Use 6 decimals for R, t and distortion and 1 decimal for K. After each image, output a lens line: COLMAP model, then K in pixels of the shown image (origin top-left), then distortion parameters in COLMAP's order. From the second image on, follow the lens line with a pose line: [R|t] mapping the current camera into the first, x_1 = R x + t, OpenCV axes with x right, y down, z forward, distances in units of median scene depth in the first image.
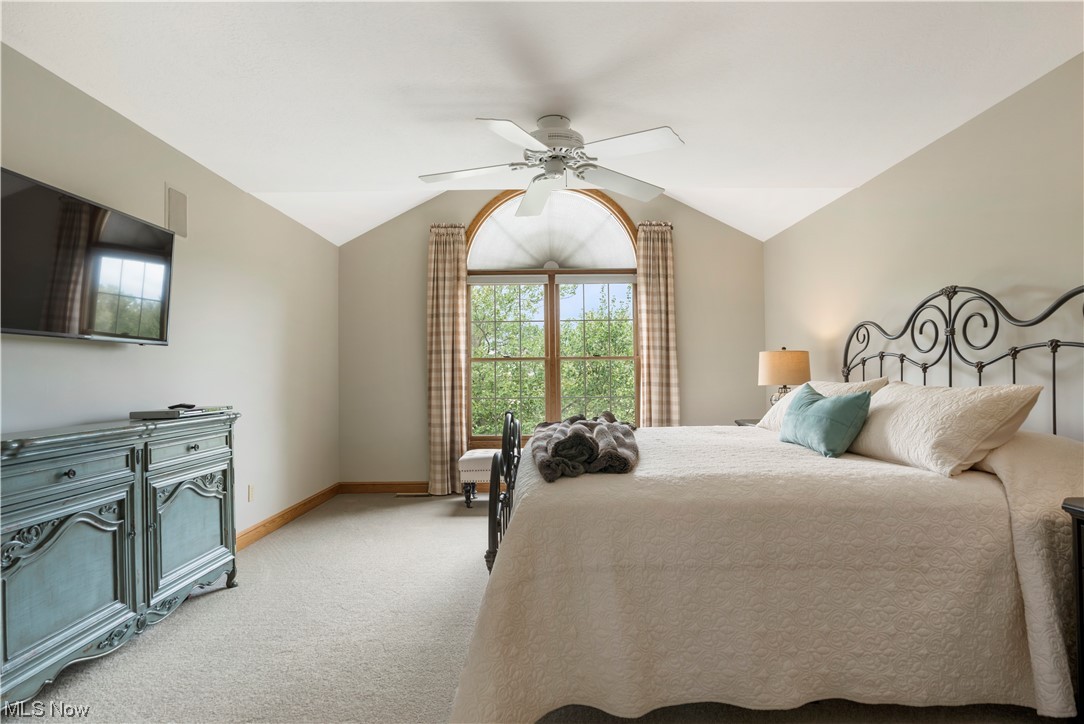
lens RADIAL K [[568.0, 0, 541.5], [0, 568.0, 370.6], [0, 0, 1]] dist [-0.002117, 0.002120]
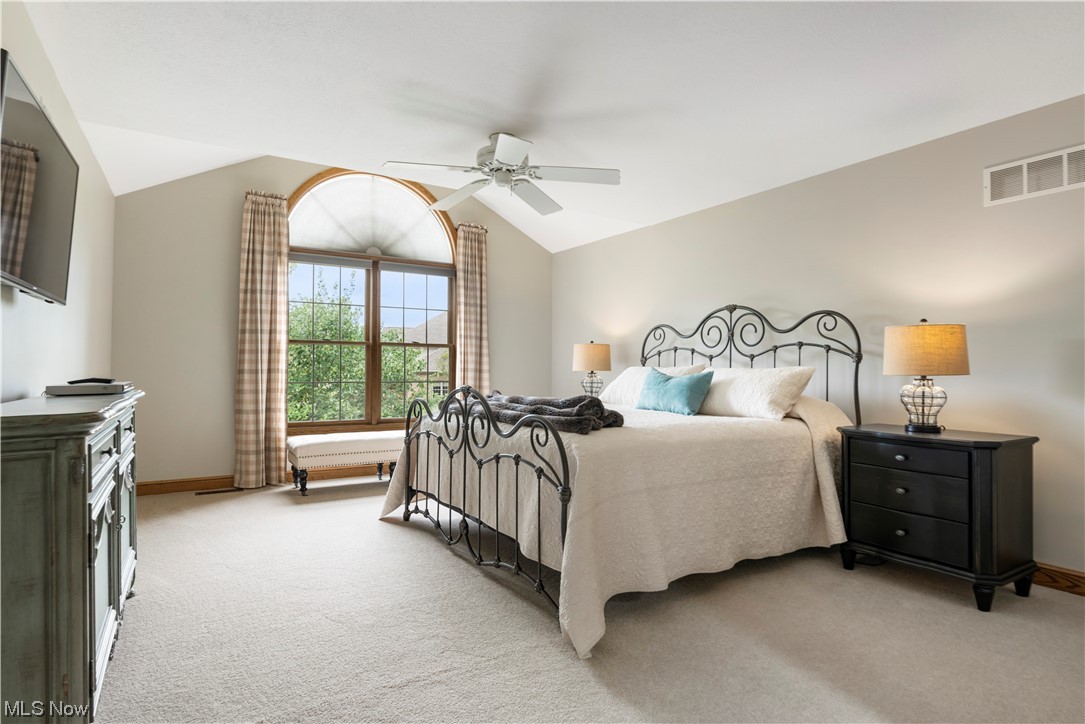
lens RADIAL K [[570.3, 0, 538.6], [0, 570.3, 366.0], [0, 0, 1]] dist [-0.002194, 0.000344]
pose [[0.852941, 0.018416, 0.521683, -0.407398], [-0.020152, 0.999794, -0.002346, 0.024021], [-0.521618, -0.008512, 0.853136, -0.031029]]
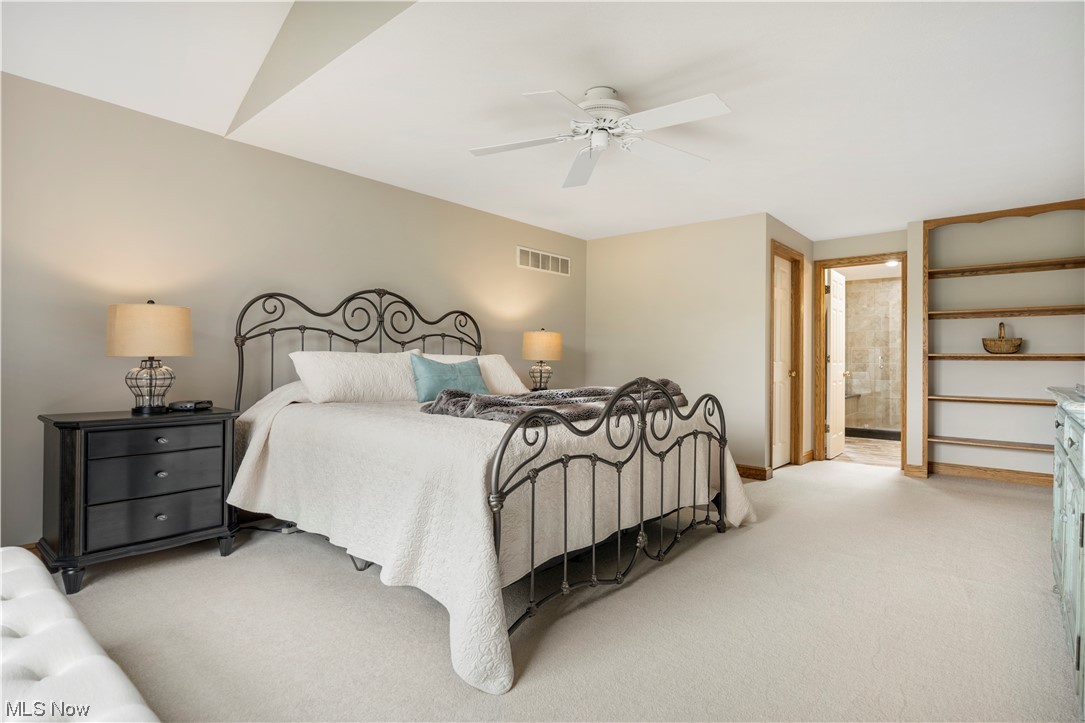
lens RADIAL K [[568.5, 0, 540.2], [0, 568.5, 359.7], [0, 0, 1]] dist [-0.002117, 0.002120]
pose [[-0.761752, -0.002407, 0.647864, -0.443895], [-0.011917, 0.999876, -0.010297, 0.037445], [-0.647759, -0.015564, -0.761686, 1.460819]]
